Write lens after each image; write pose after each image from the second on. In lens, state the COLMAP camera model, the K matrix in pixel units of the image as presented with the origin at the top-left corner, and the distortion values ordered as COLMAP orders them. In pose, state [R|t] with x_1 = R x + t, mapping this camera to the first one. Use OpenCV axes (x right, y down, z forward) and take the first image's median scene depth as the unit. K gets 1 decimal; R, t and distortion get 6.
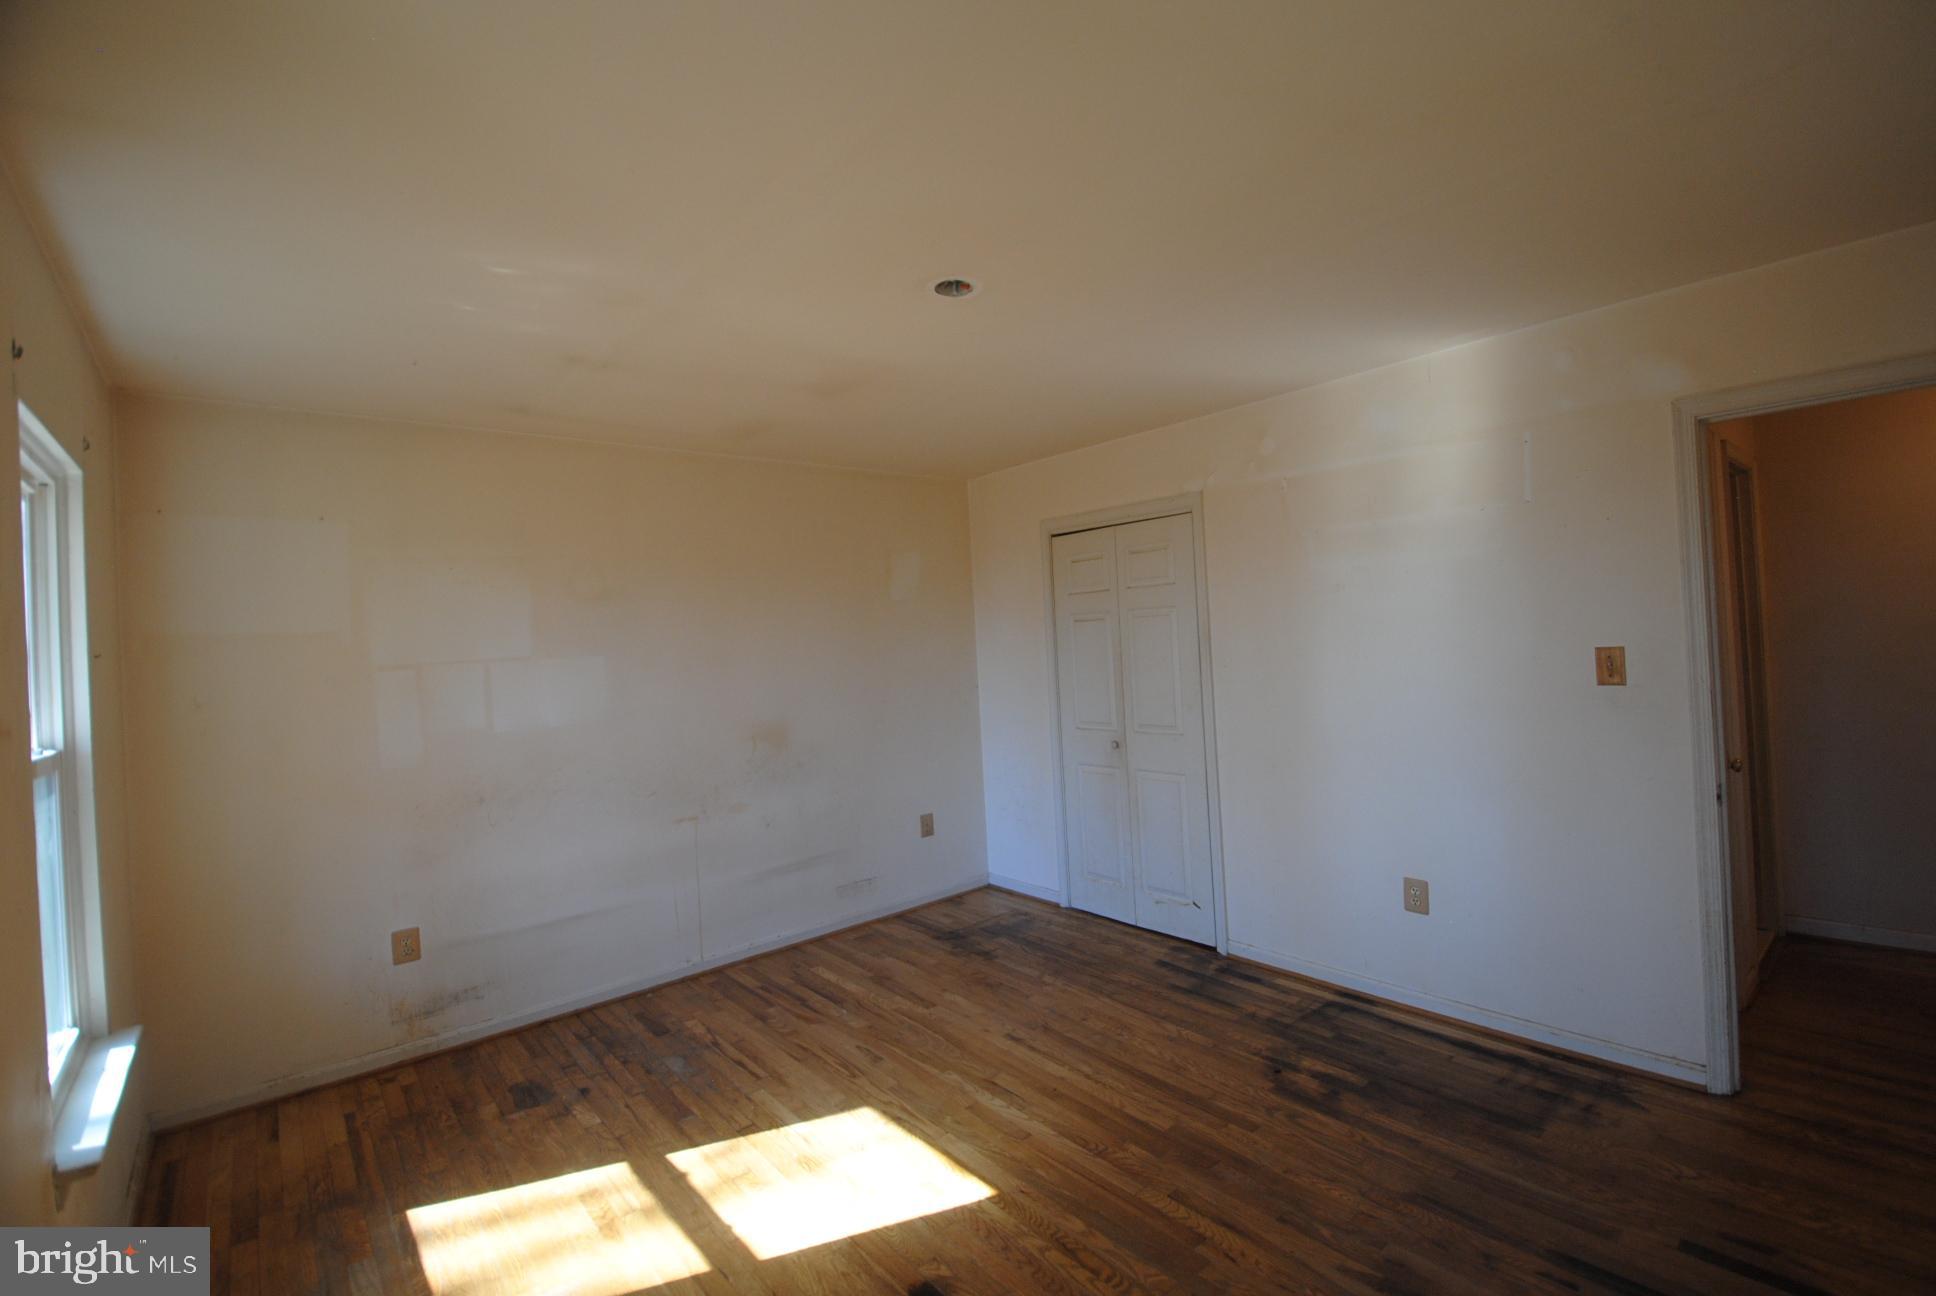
lens RADIAL K [[849.0, 0, 981.7], [0, 849.0, 635.4], [0, 0, 1]] dist [0.023940, -0.028328]
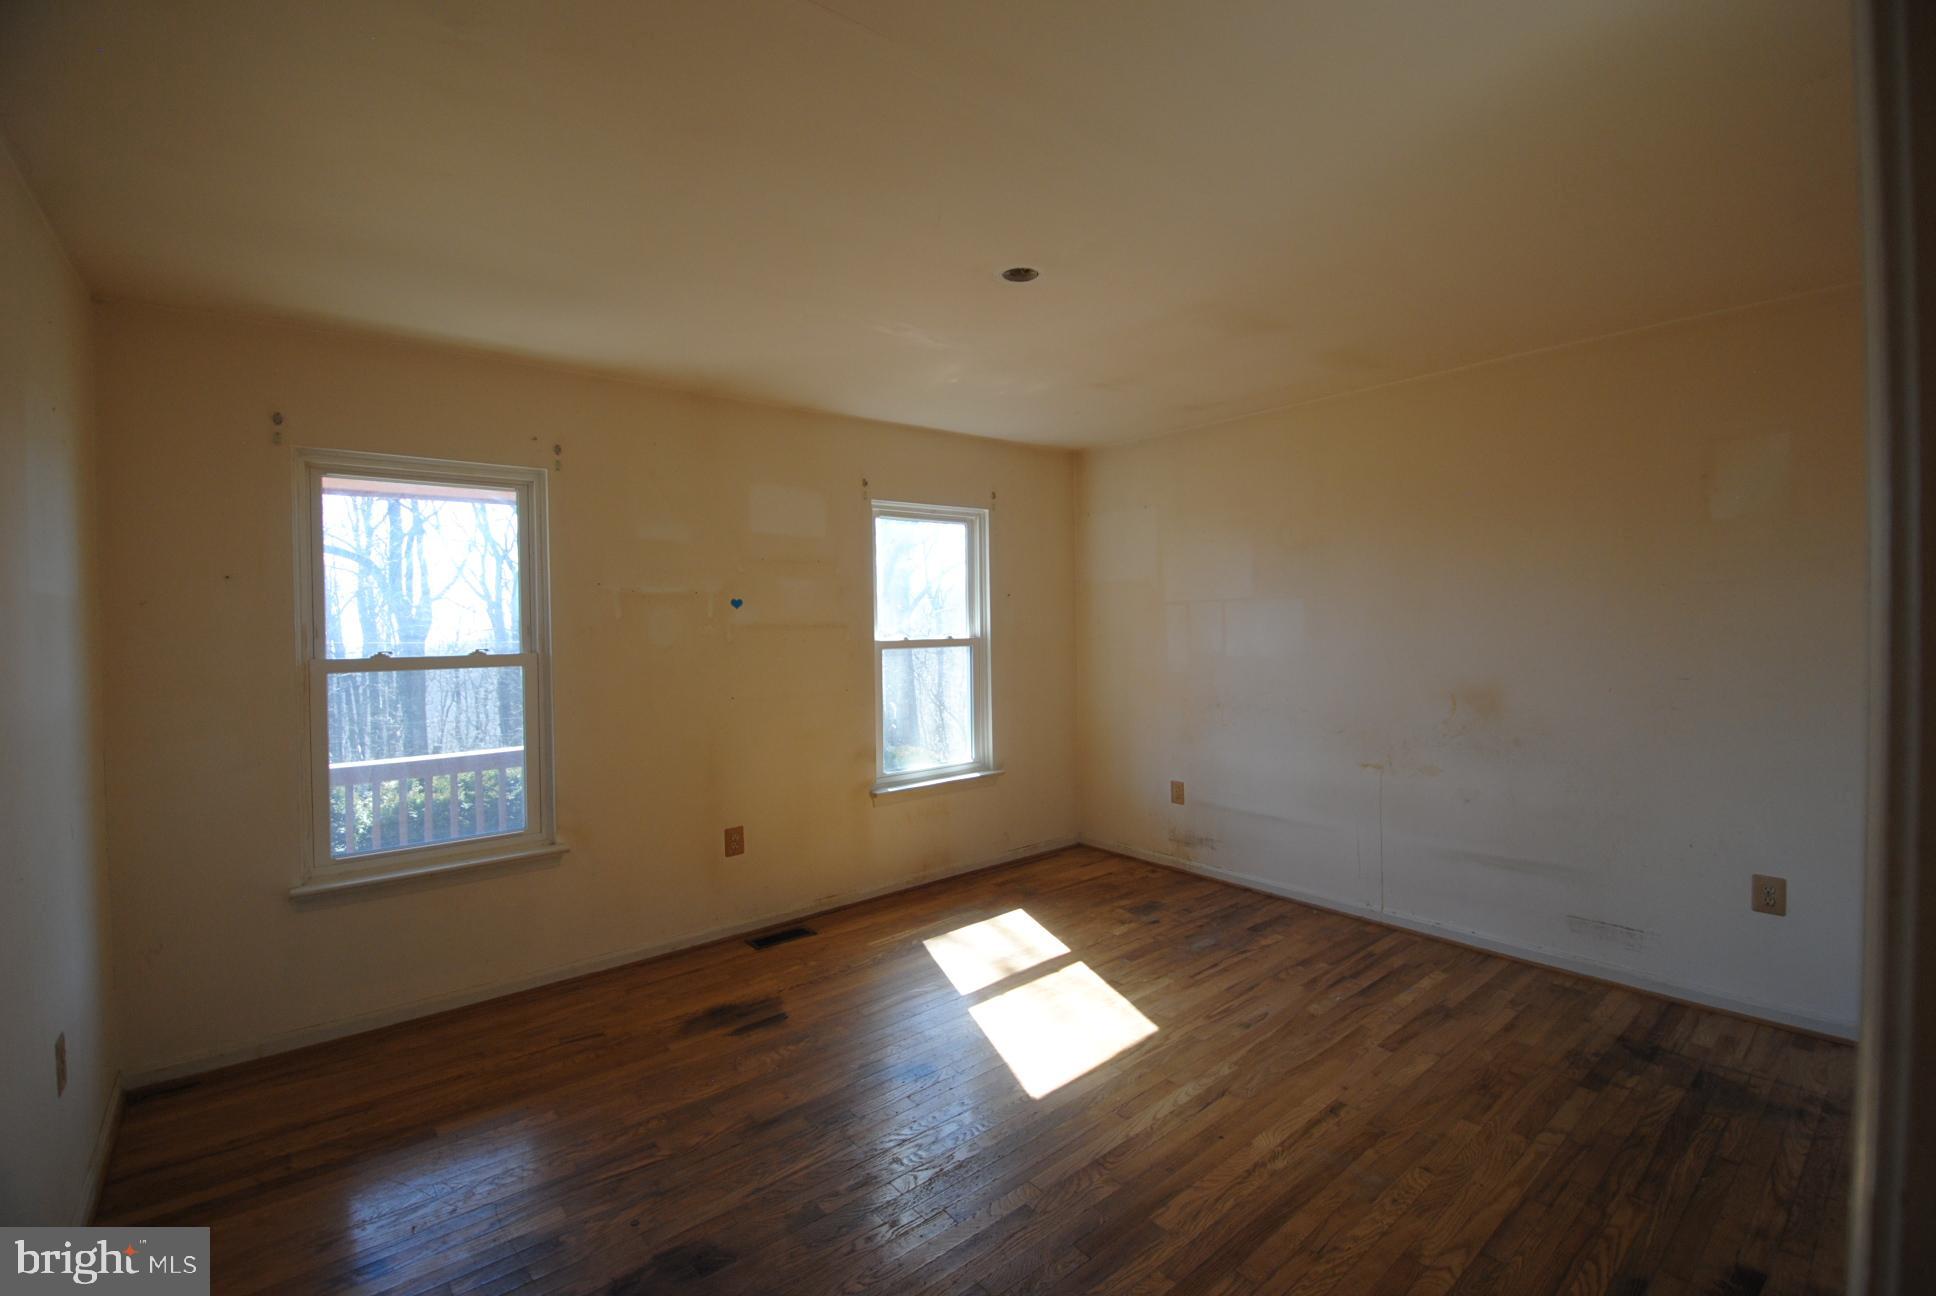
lens RADIAL K [[849.0, 0, 981.7], [0, 849.0, 635.4], [0, 0, 1]] dist [0.023940, -0.028328]
pose [[-0.005877, 0.076472, -0.997054, 0.770506], [0.024415, 0.996785, 0.076308, -0.025685], [0.999685, -0.023895, -0.007725, 0.680925]]
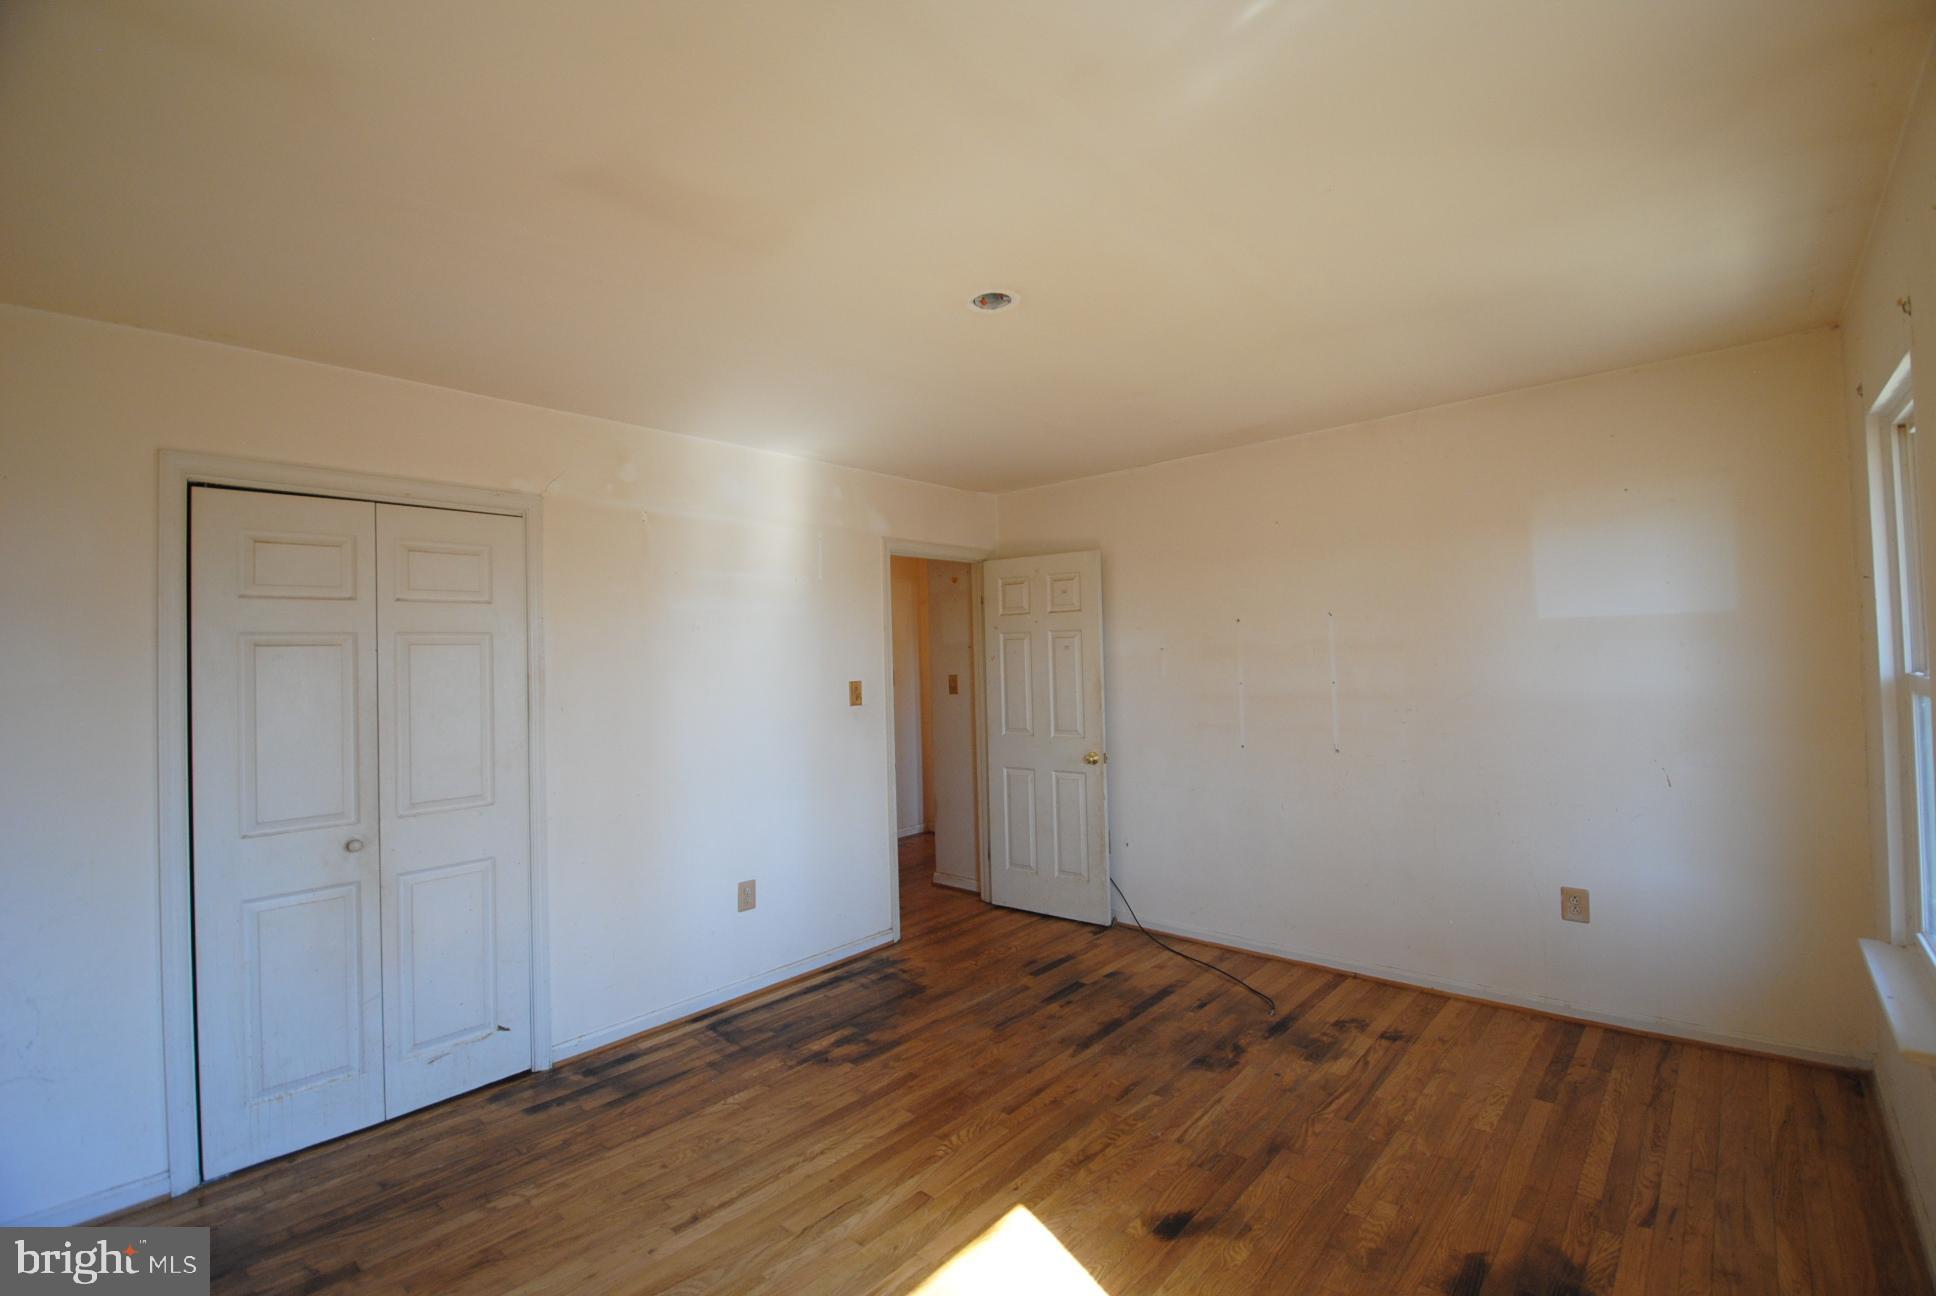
lens RADIAL K [[849.0, 0, 981.7], [0, 849.0, 635.4], [0, 0, 1]] dist [0.023940, -0.028328]
pose [[-0.137642, 0.082137, 0.987071, -0.719157], [0.031140, 0.996422, -0.078572, 0.050648], [-0.989992, 0.019923, -0.139707, 0.834209]]
